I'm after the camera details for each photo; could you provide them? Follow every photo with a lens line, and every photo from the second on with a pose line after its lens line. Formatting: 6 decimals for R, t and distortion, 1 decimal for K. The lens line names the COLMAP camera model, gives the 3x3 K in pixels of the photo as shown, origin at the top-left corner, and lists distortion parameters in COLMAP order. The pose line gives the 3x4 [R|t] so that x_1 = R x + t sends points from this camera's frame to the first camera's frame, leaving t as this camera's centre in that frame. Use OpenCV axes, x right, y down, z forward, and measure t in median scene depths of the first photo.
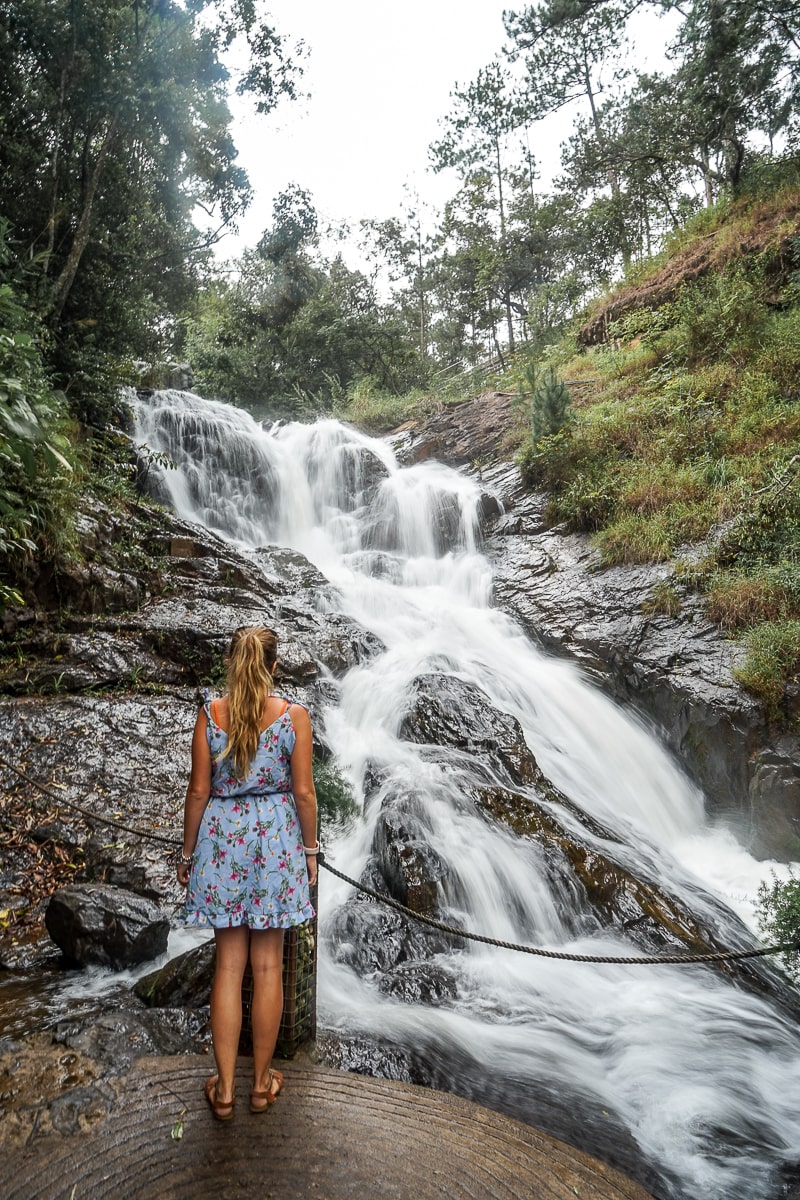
lens RADIAL K [[728.4, 0, 400.0], [0, 728.4, 600.0], [0, 0, 1]] dist [-0.035393, 0.002602]
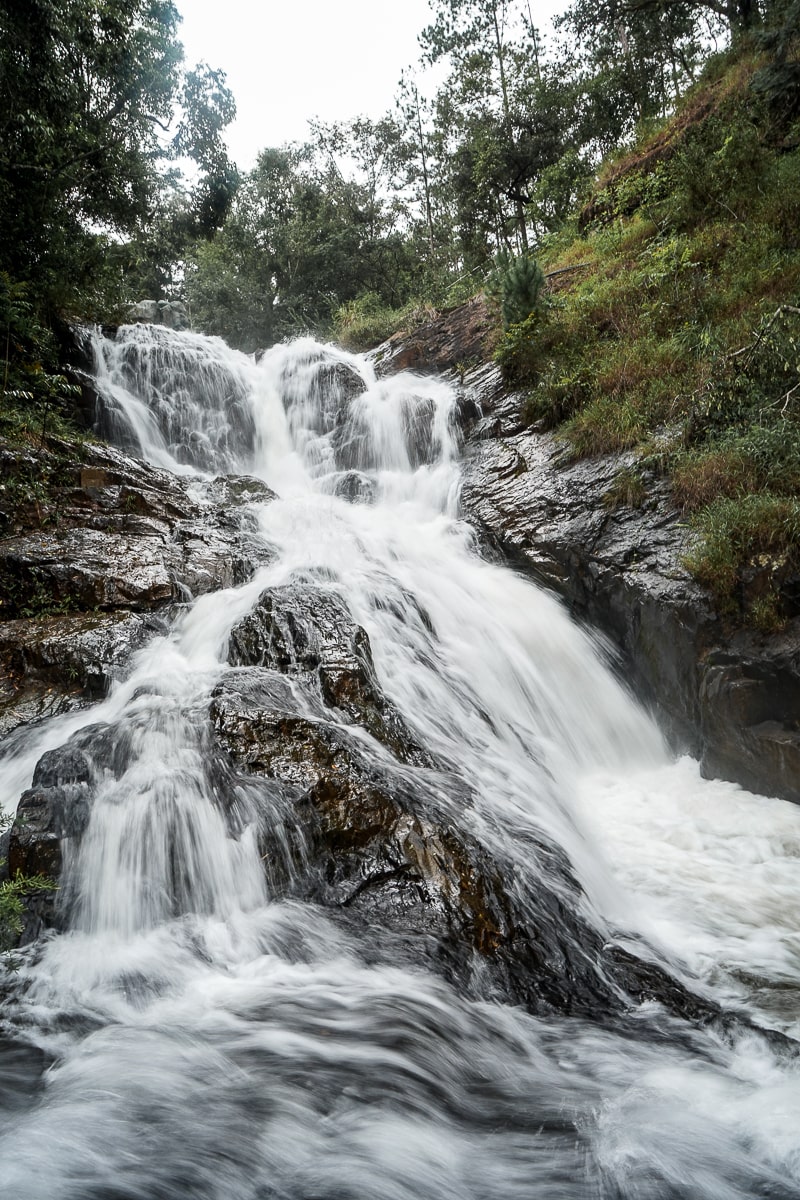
lens RADIAL K [[728.4, 0, 400.0], [0, 728.4, 600.0], [0, 0, 1]] dist [-0.035393, 0.002602]
pose [[0.993394, -0.075535, -0.086393, 0.121132], [0.082975, 0.992831, 0.086036, 0.026776], [0.079275, -0.092636, 0.992539, 0.076194]]
